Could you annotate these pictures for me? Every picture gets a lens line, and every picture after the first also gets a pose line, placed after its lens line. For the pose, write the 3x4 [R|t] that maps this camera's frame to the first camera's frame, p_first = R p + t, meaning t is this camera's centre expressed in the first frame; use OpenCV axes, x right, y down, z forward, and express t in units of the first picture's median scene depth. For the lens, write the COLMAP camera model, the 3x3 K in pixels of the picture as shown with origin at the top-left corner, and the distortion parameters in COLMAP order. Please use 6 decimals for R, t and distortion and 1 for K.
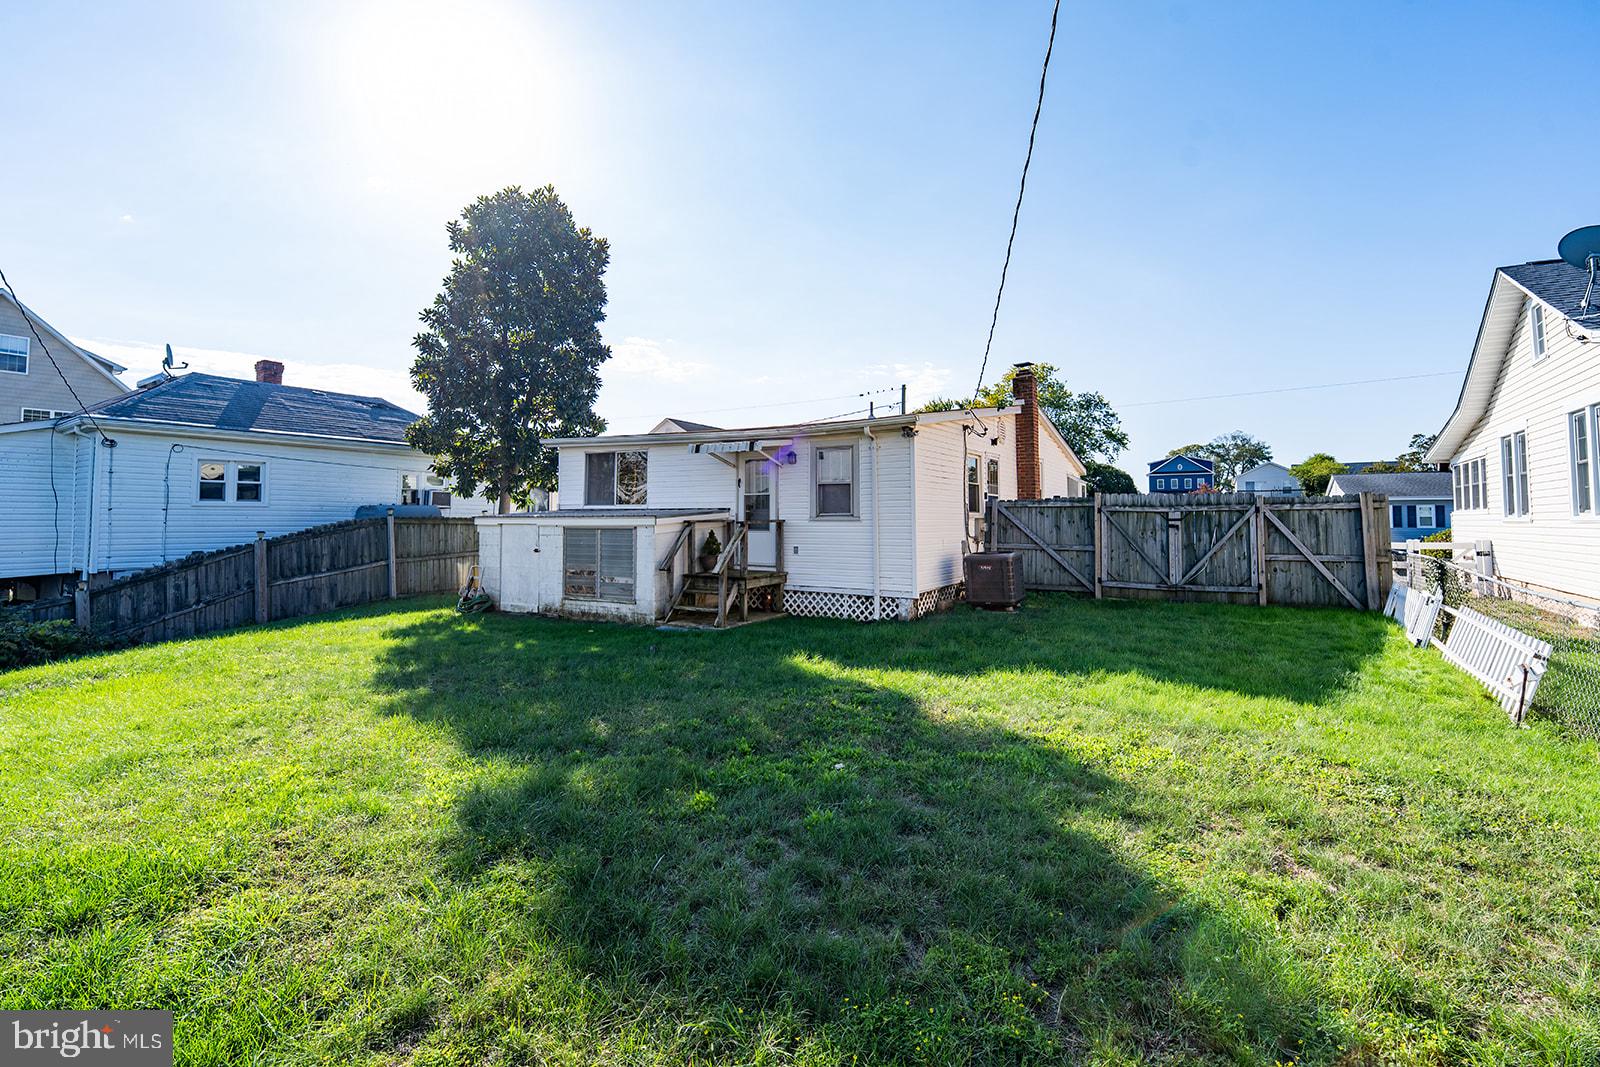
lens RADIAL K [[728.3, 0, 797.9], [0, 728.3, 489.4], [0, 0, 1]] dist [-0.000138, 0.000035]
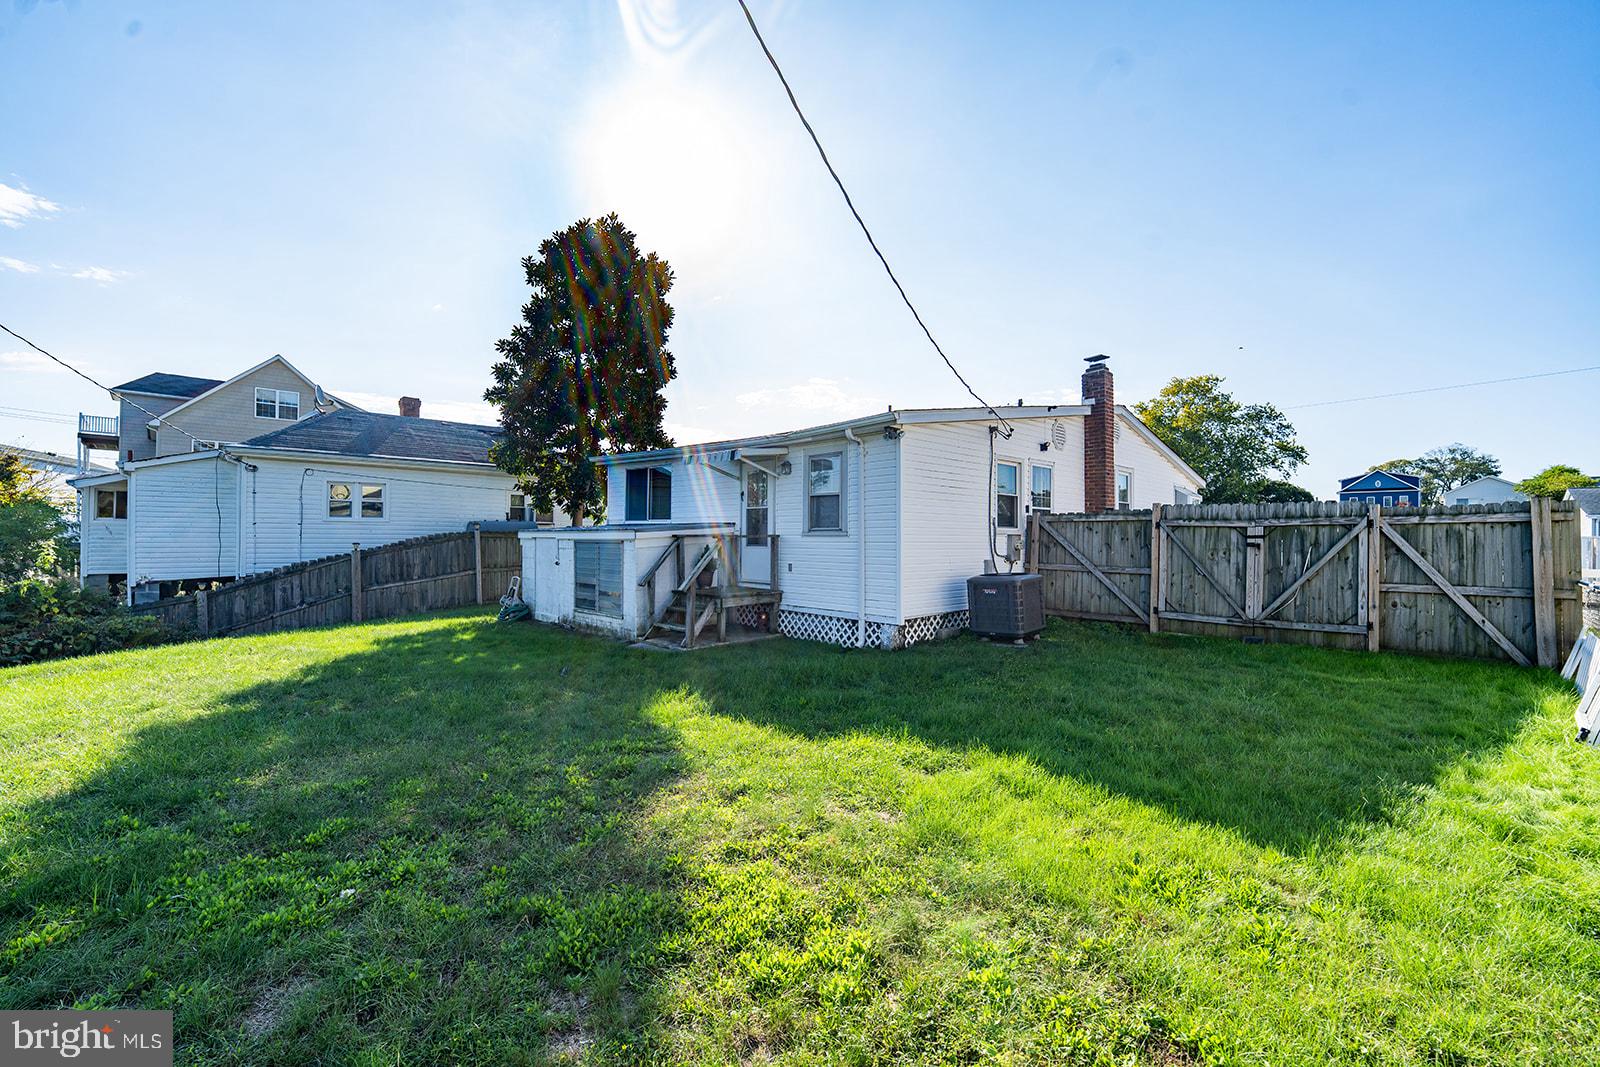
lens RADIAL K [[660.2, 0, 805.4], [0, 660.2, 537.2], [0, 0, 1]] dist [-0.007952, -0.000034]
pose [[0.968886, 0.005623, -0.247442, 0.223234], [0.004285, 0.999211, 0.039485, 0.011877], [0.247469, -0.039317, 0.968098, 0.192511]]
